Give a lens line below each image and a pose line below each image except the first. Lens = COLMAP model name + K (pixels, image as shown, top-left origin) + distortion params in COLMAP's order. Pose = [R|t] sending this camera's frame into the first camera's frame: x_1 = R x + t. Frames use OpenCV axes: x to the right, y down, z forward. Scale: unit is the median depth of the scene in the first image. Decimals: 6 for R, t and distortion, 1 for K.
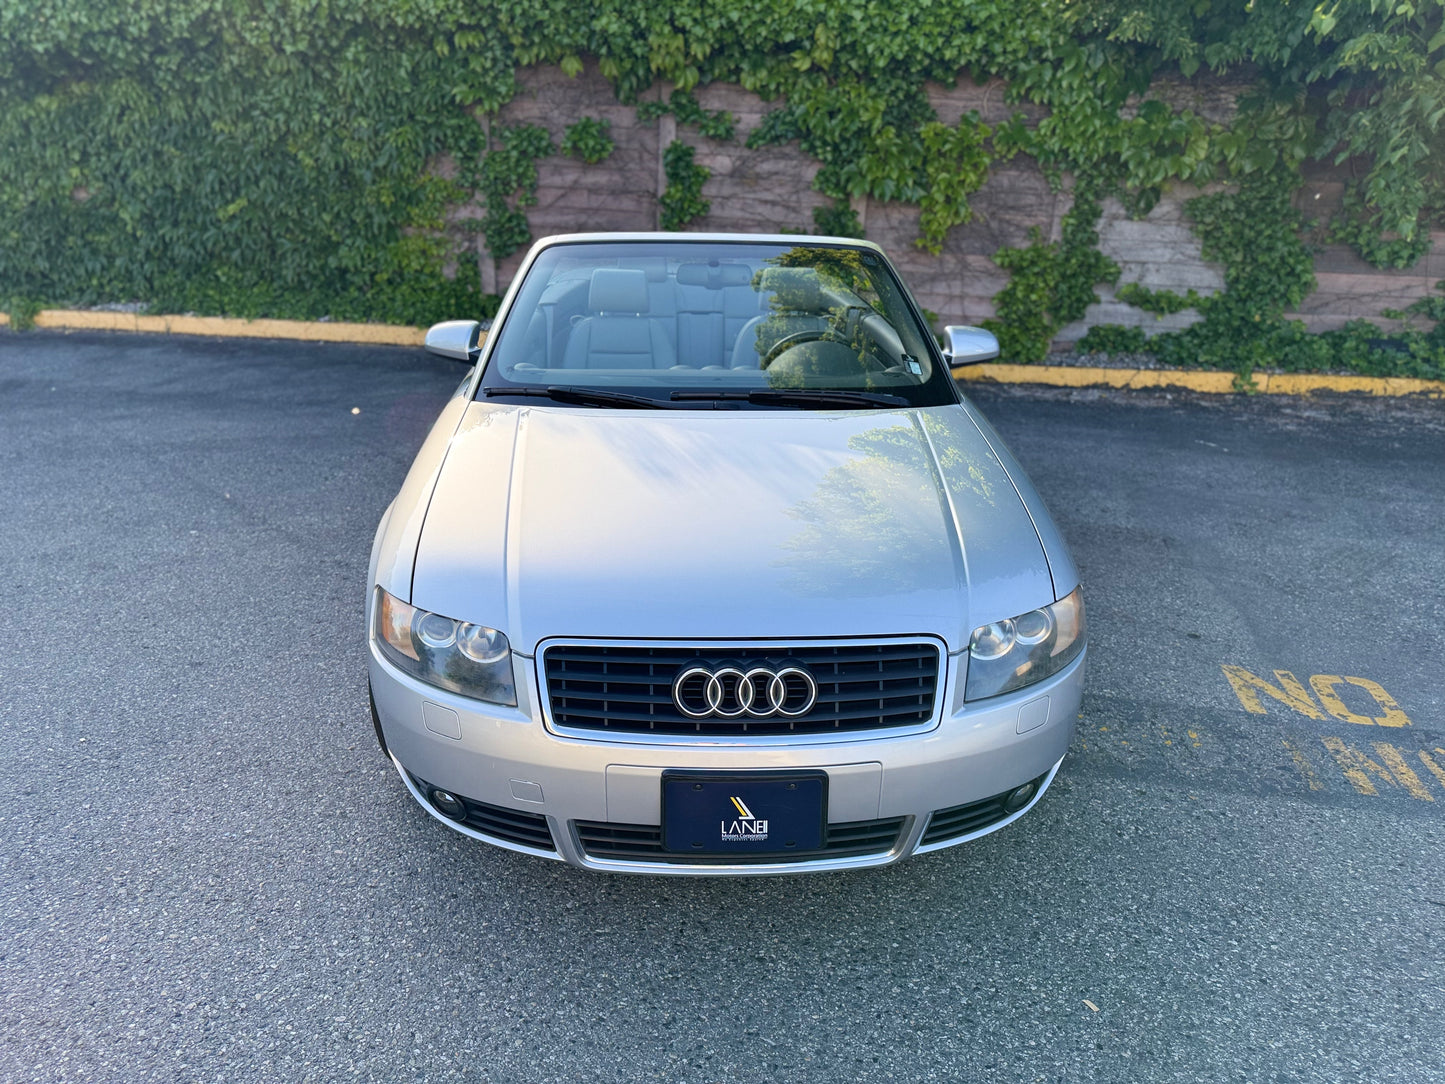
lens RADIAL K [[1029.7, 0, 720.6], [0, 1029.7, 543.2], [0, 0, 1]] dist [0.030895, -0.040187]
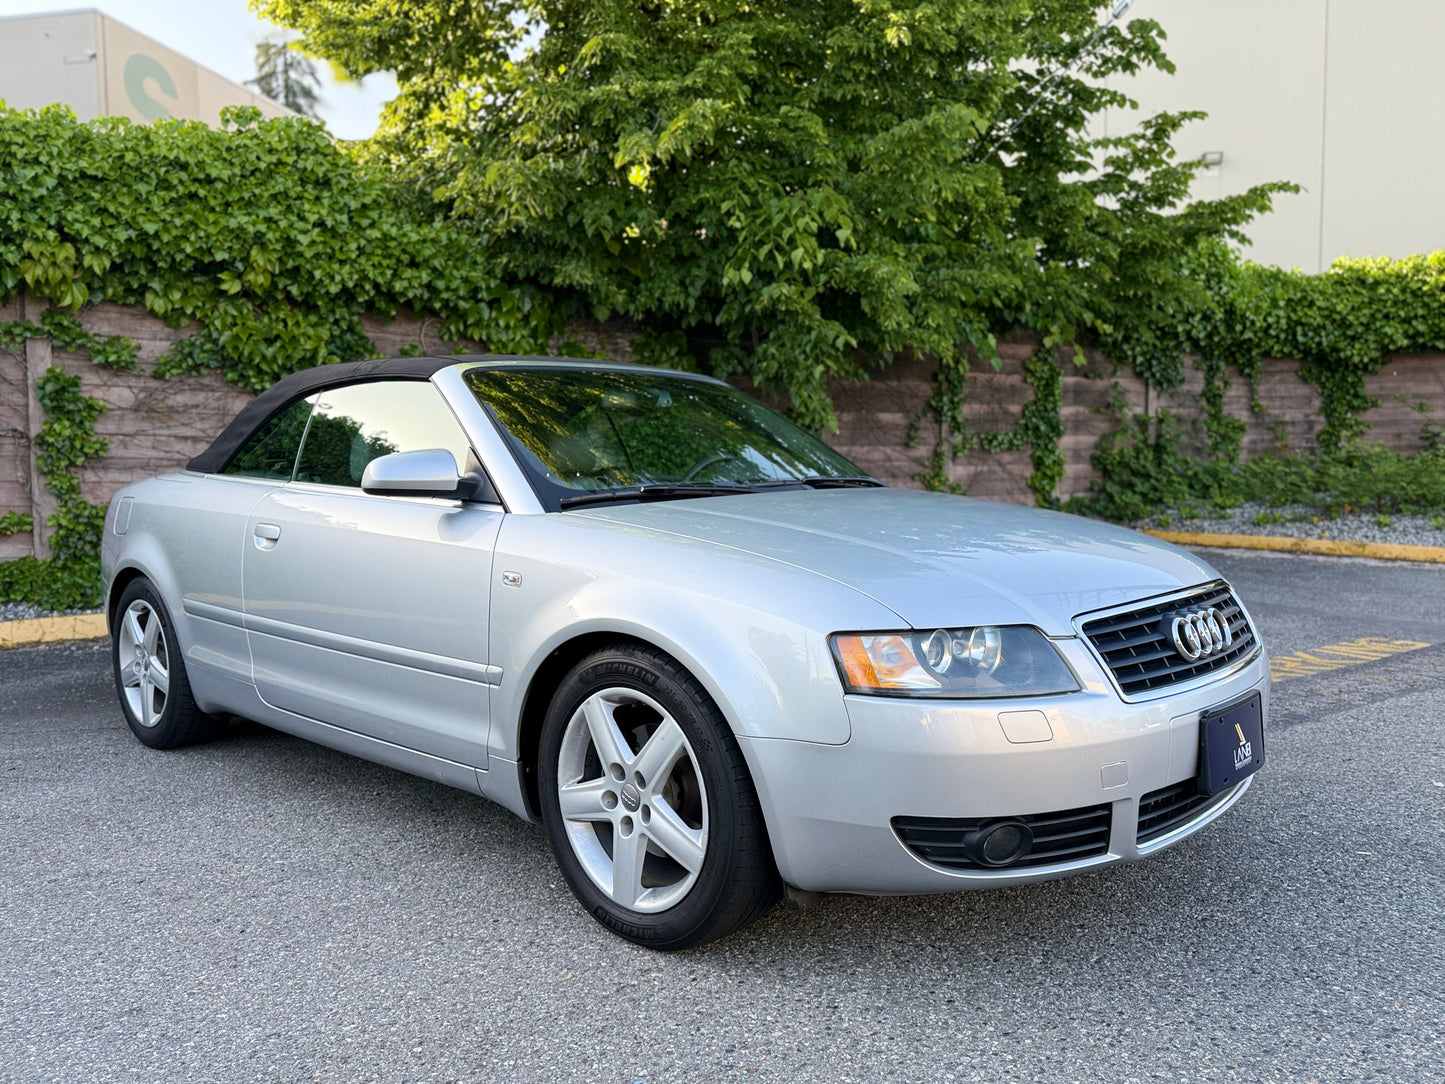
lens RADIAL K [[1140.8, 0, 714.3], [0, 1140.8, 551.2], [0, 0, 1]] dist [0.041685, -0.057352]
pose [[0.722826, -0.083288, 0.685993, -0.315942], [0.273072, 0.946340, -0.172838, 0.033733], [-0.634787, 0.312257, 0.706782, 0.113756]]
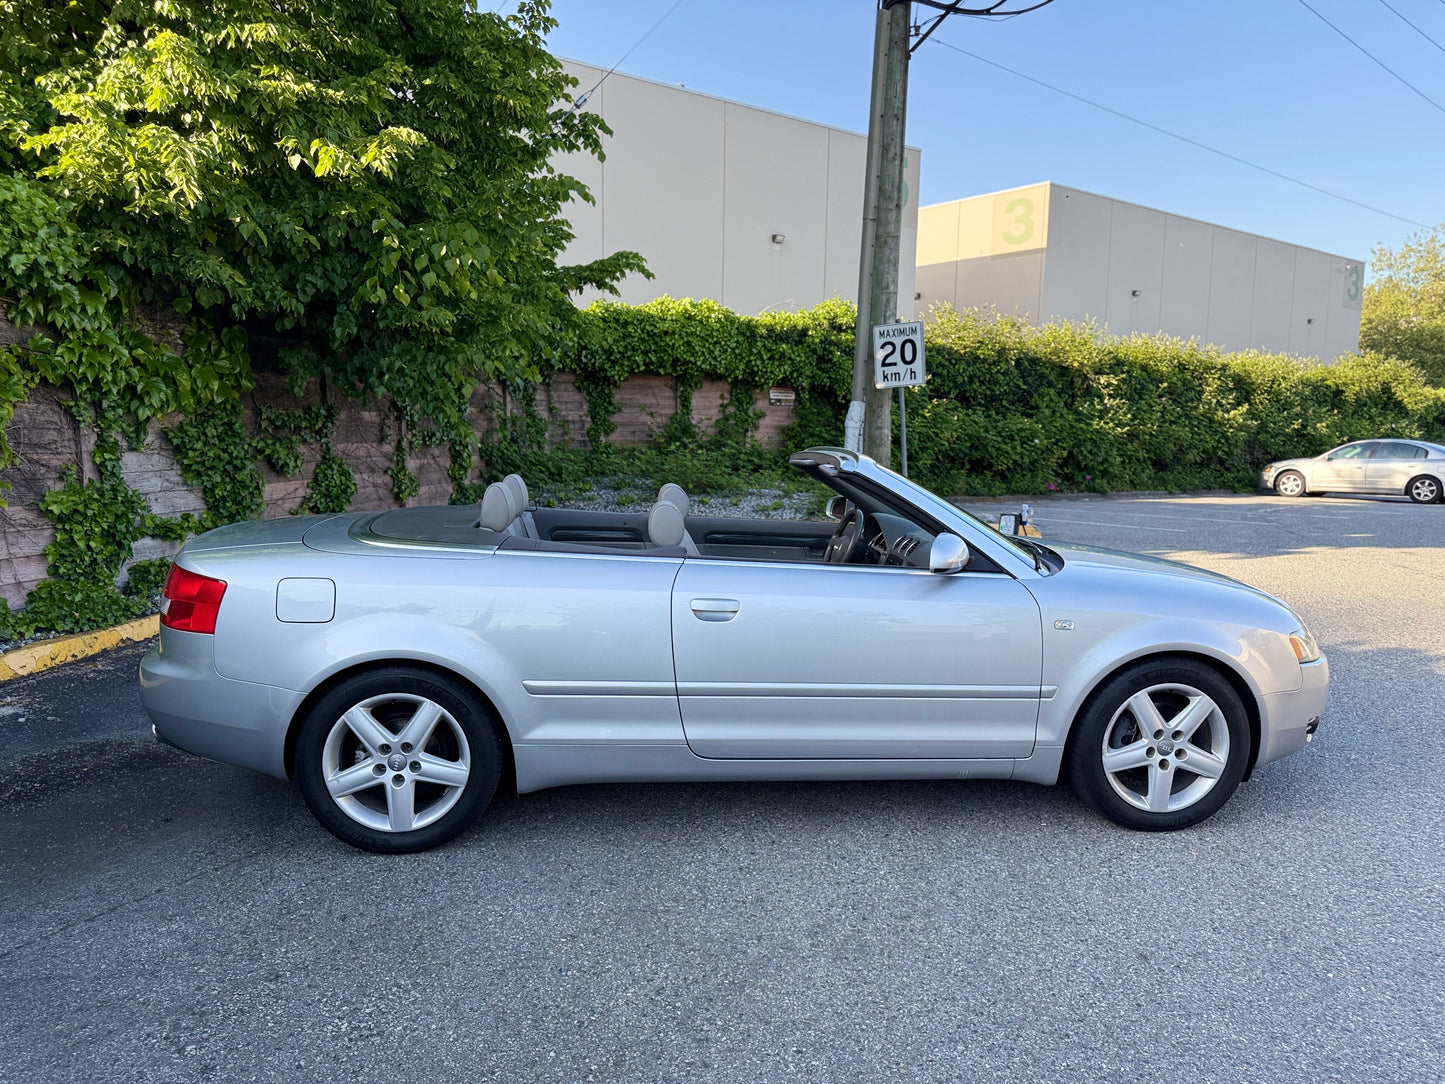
lens RADIAL K [[1029.7, 0, 718.6], [0, 1029.7, 555.9], [0, 0, 1]] dist [0.030895, -0.040187]
pose [[-0.048470, -0.150788, 0.987377, -0.581146], [0.339262, 0.927283, 0.158265, -0.199662], [-0.939442, 0.342651, 0.006211, 0.548968]]
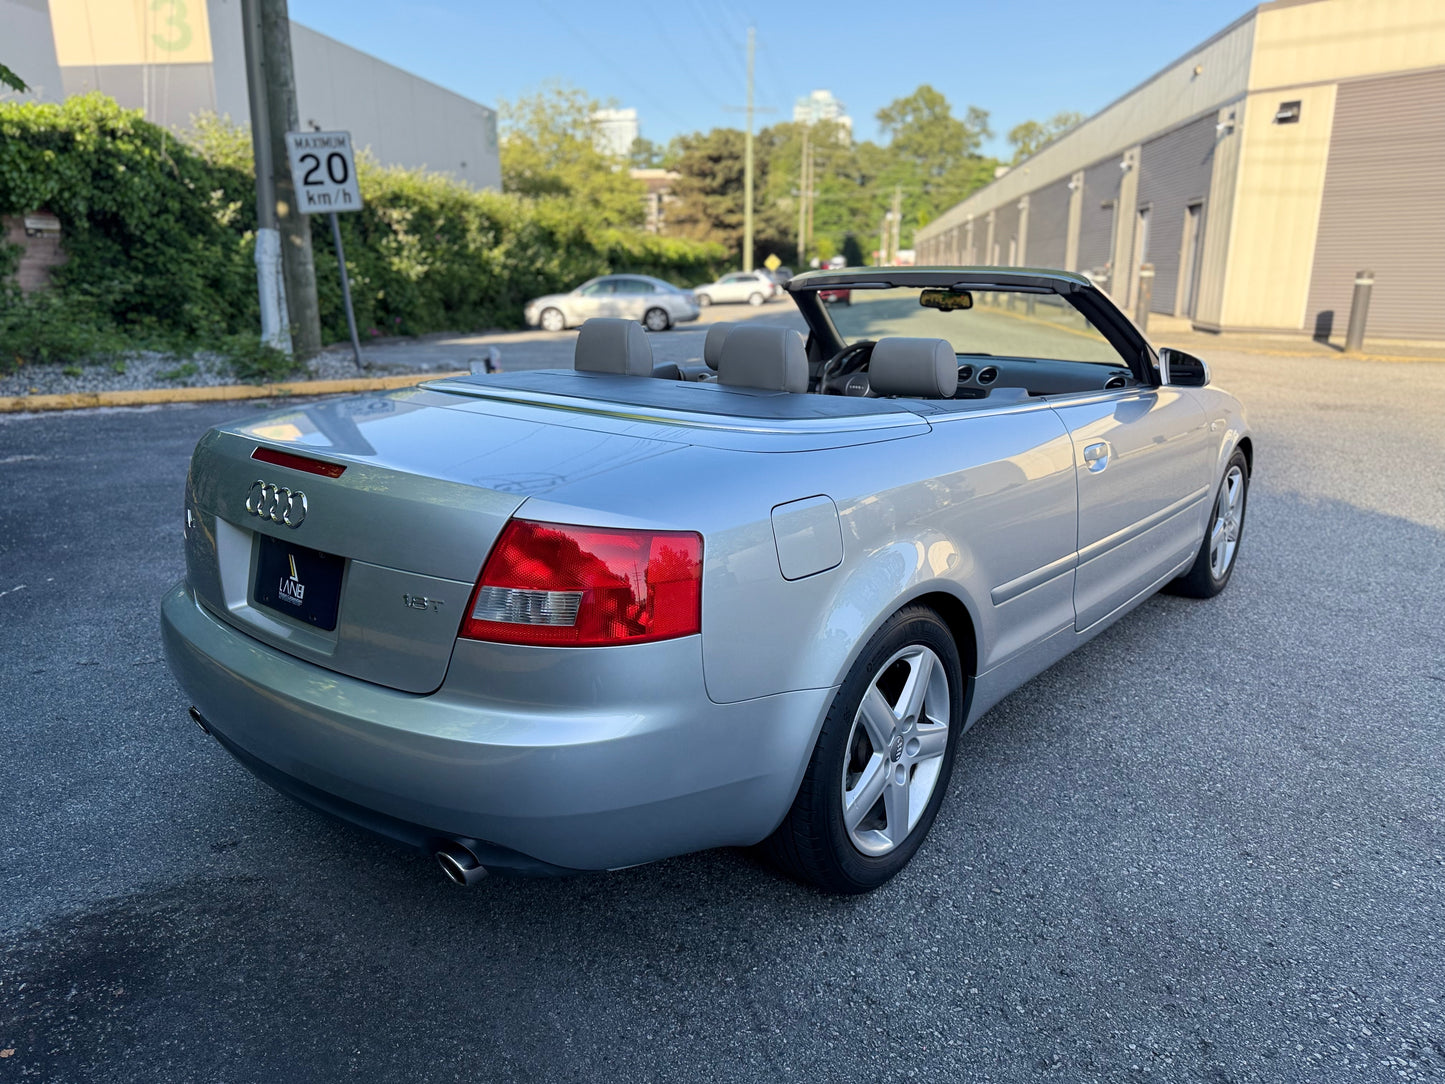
lens RADIAL K [[1029.7, 0, 733.9], [0, 1029.7, 548.1], [0, 0, 1]] dist [0.030895, -0.040187]
pose [[-0.753040, -0.190734, 0.629723, -0.276153], [0.216439, 0.831994, 0.510822, -0.305817], [-0.621357, 0.520967, -0.585243, 0.897169]]
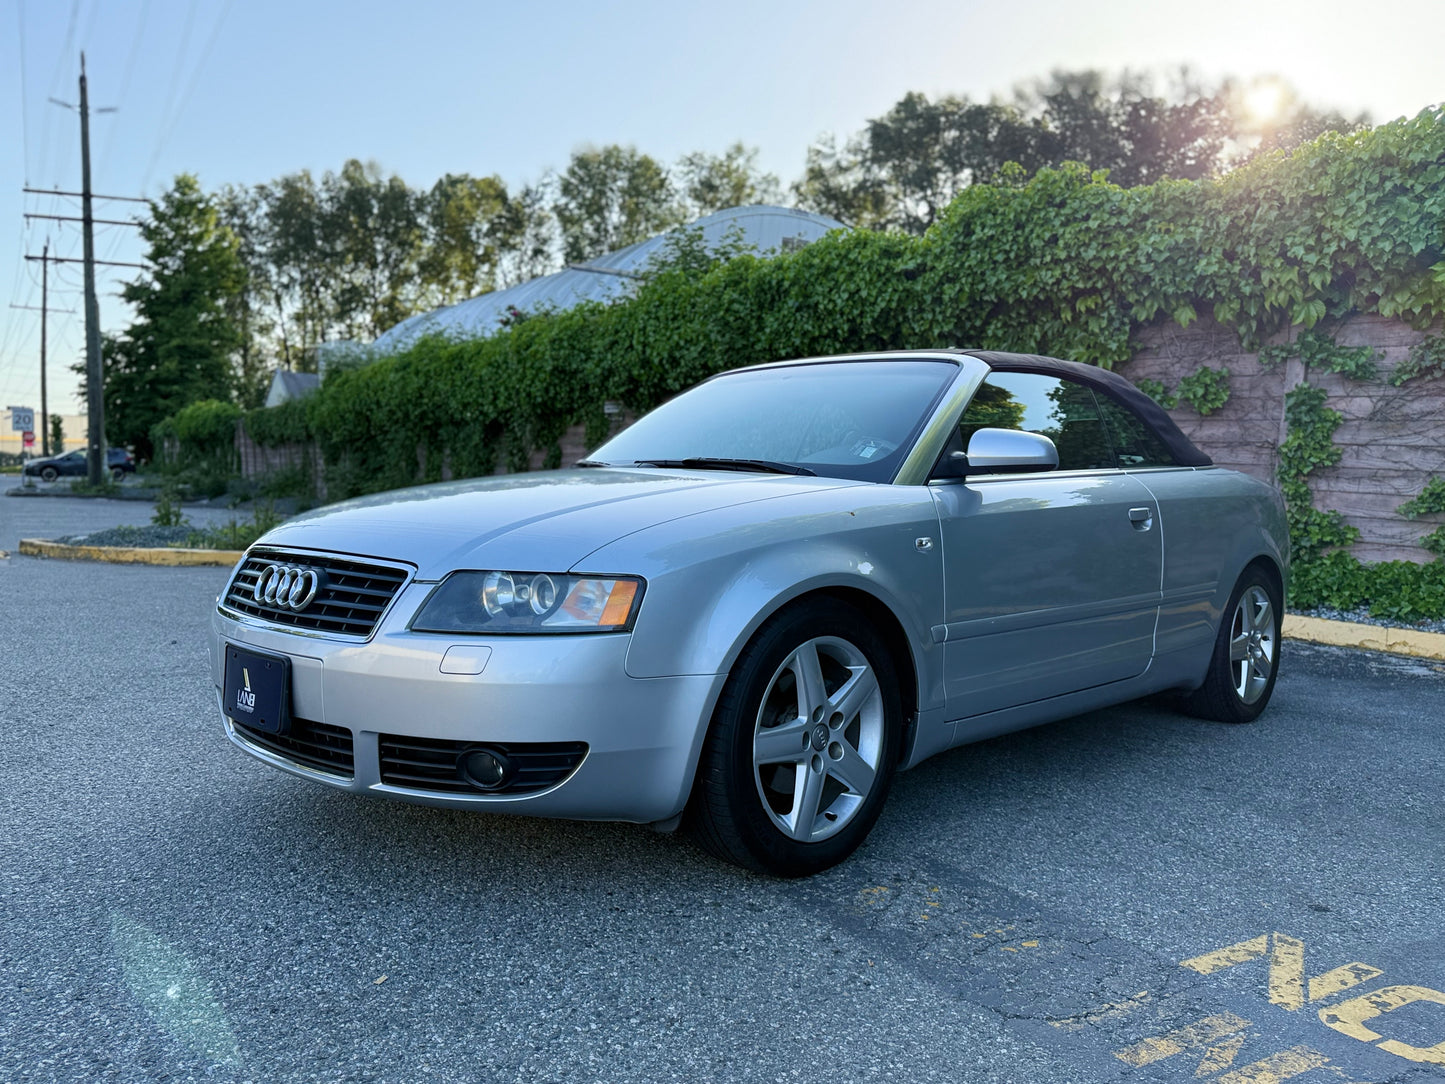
lens RADIAL K [[1140.8, 0, 722.0], [0, 1140.8, 548.3], [0, 0, 1]] dist [0.041685, -0.057352]
pose [[0.682745, 0.036883, -0.729725, 0.349501], [-0.270093, 0.940723, -0.205157, 0.062089], [0.678902, 0.337164, 0.652236, 0.121110]]
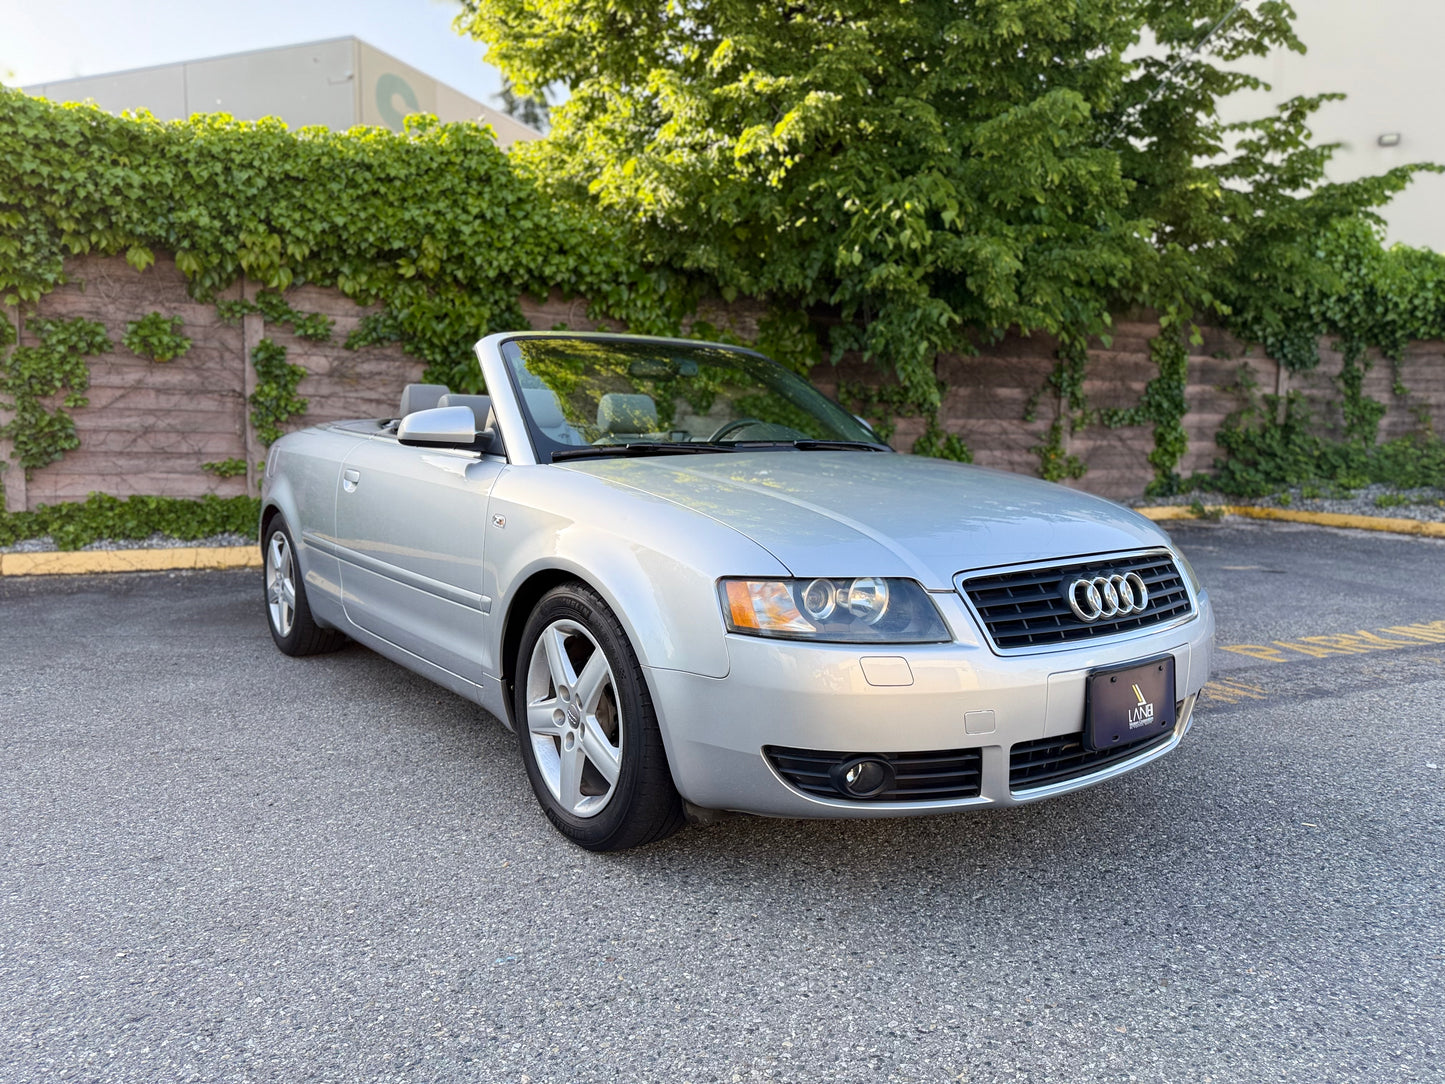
lens RADIAL K [[1029.7, 0, 712.0], [0, 1029.7, 547.3], [0, 0, 1]] dist [0.030895, -0.040187]
pose [[0.833408, -0.072796, 0.547843, -0.254833], [0.204639, 0.961474, -0.183550, 0.055781], [-0.513375, 0.265082, 0.816197, 0.071013]]
